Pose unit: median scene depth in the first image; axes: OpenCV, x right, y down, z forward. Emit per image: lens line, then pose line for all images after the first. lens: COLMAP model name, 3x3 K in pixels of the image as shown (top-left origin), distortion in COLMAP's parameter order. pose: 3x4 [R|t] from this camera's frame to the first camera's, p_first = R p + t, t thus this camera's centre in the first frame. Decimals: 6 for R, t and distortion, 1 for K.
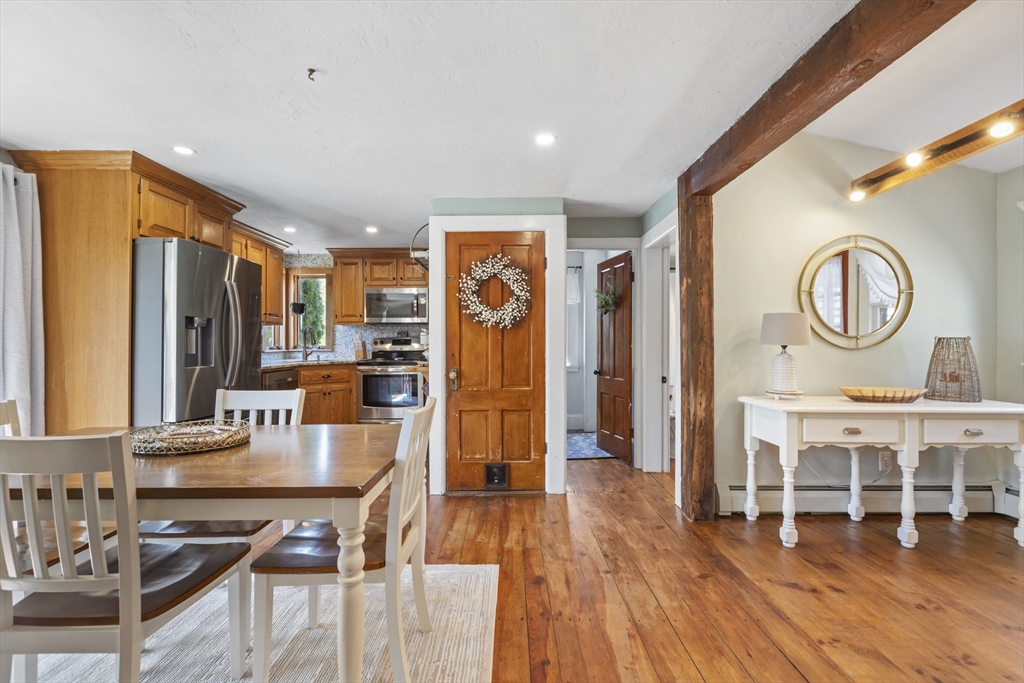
lens RADIAL K [[459.4, 0, 510.8], [0, 459.4, 342.8], [0, 0, 1]] dist [0.002075, 0.001035]
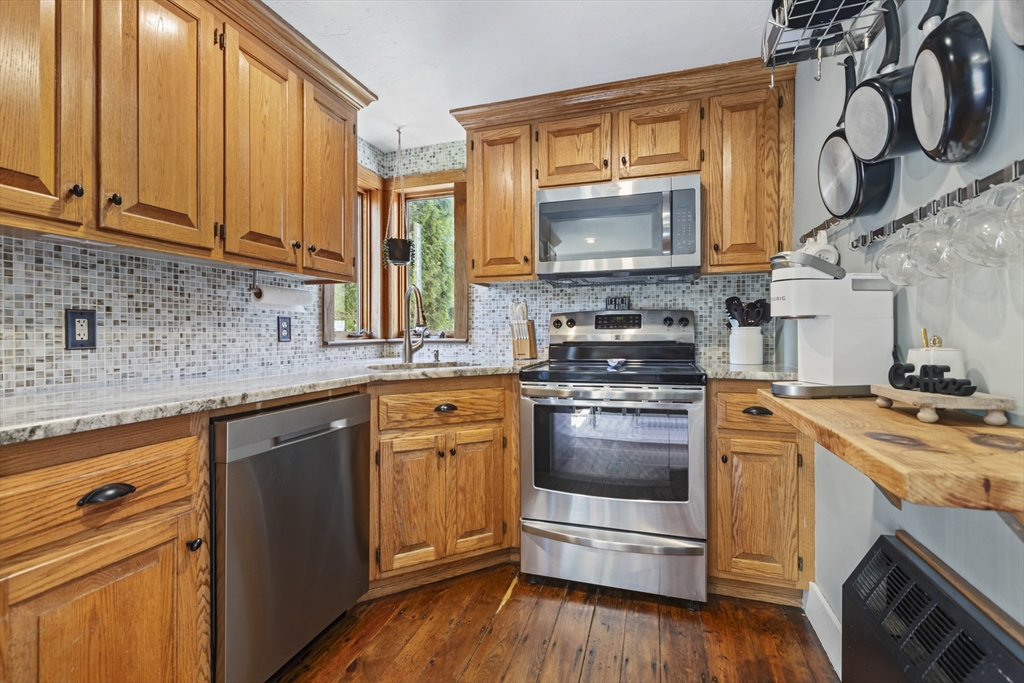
lens RADIAL K [[459.4, 0, 508.2], [0, 459.4, 324.7], [0, 0, 1]] dist [0.002075, 0.001035]
pose [[0.949986, -0.009753, -0.312141, -0.329678], [0.004105, 0.999816, -0.018747, 0.015214], [0.312267, 0.016528, 0.949851, 0.929153]]
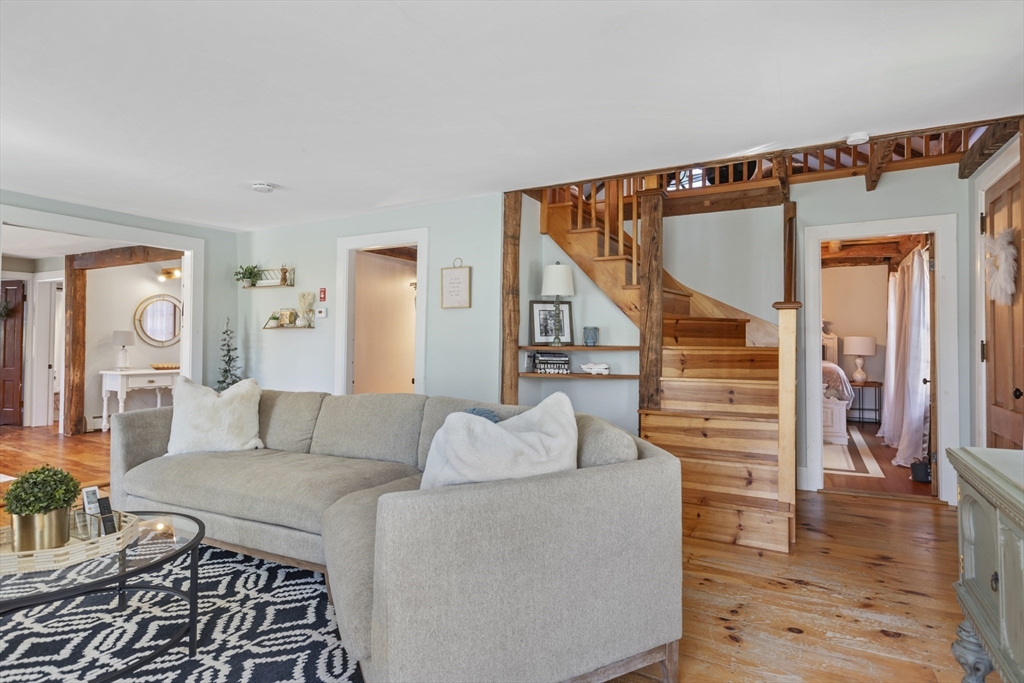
lens RADIAL K [[553.5, 0, 512.9], [0, 553.5, 332.5], [0, 0, 1]] dist [0.003503, 0.000097]
pose [[0.499147, 0.018783, 0.866313, -0.652963], [-0.012321, 0.999818, -0.014578, -0.035312], [-0.866429, -0.003398, 0.499288, -1.644289]]
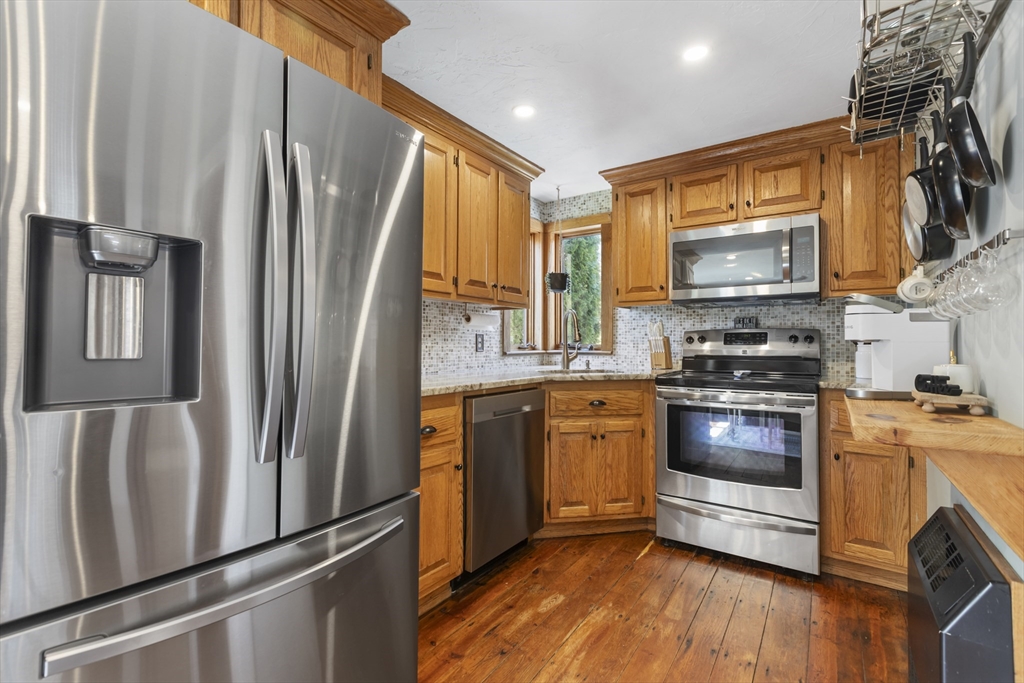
lens RADIAL K [[459.4, 0, 508.6], [0, 459.4, 329.8], [0, 0, 1]] dist [0.002075, 0.001035]
pose [[0.816990, -0.012743, -0.576511, -0.263335], [-0.006054, 0.999511, -0.030672, 0.010236], [0.576620, 0.028549, 0.816514, 0.742828]]
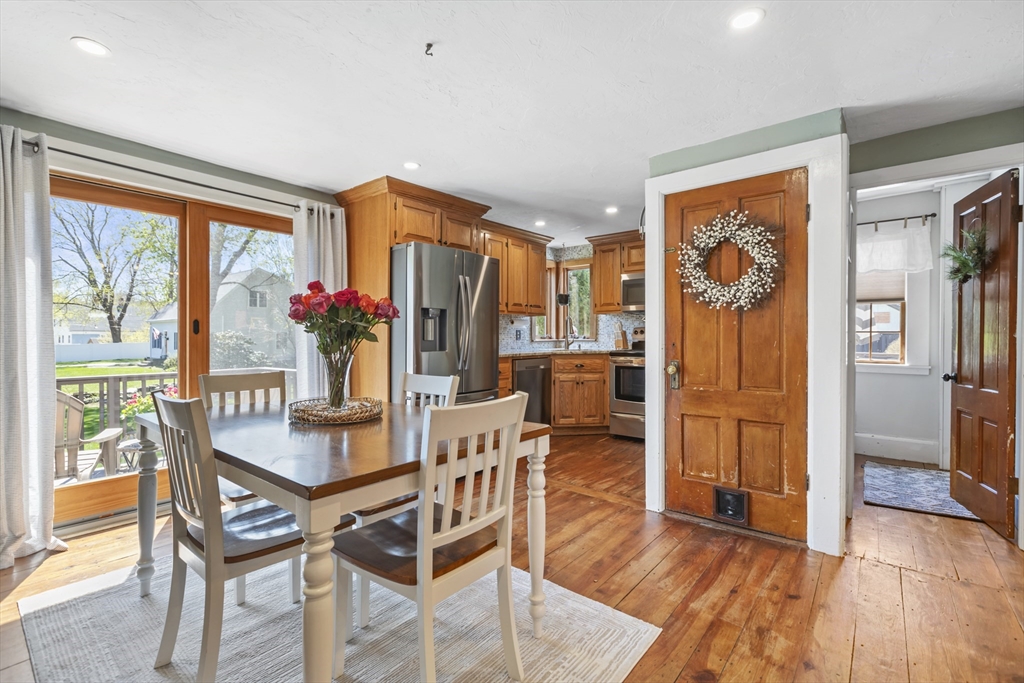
lens RADIAL K [[459.4, 0, 511.8], [0, 459.4, 338.0], [0, 0, 1]] dist [0.002075, 0.001035]
pose [[0.775003, 0.004023, -0.631944, 0.166864], [-0.000270, 0.999982, 0.006034, 0.009596], [0.631957, -0.004506, 0.774990, 0.188233]]
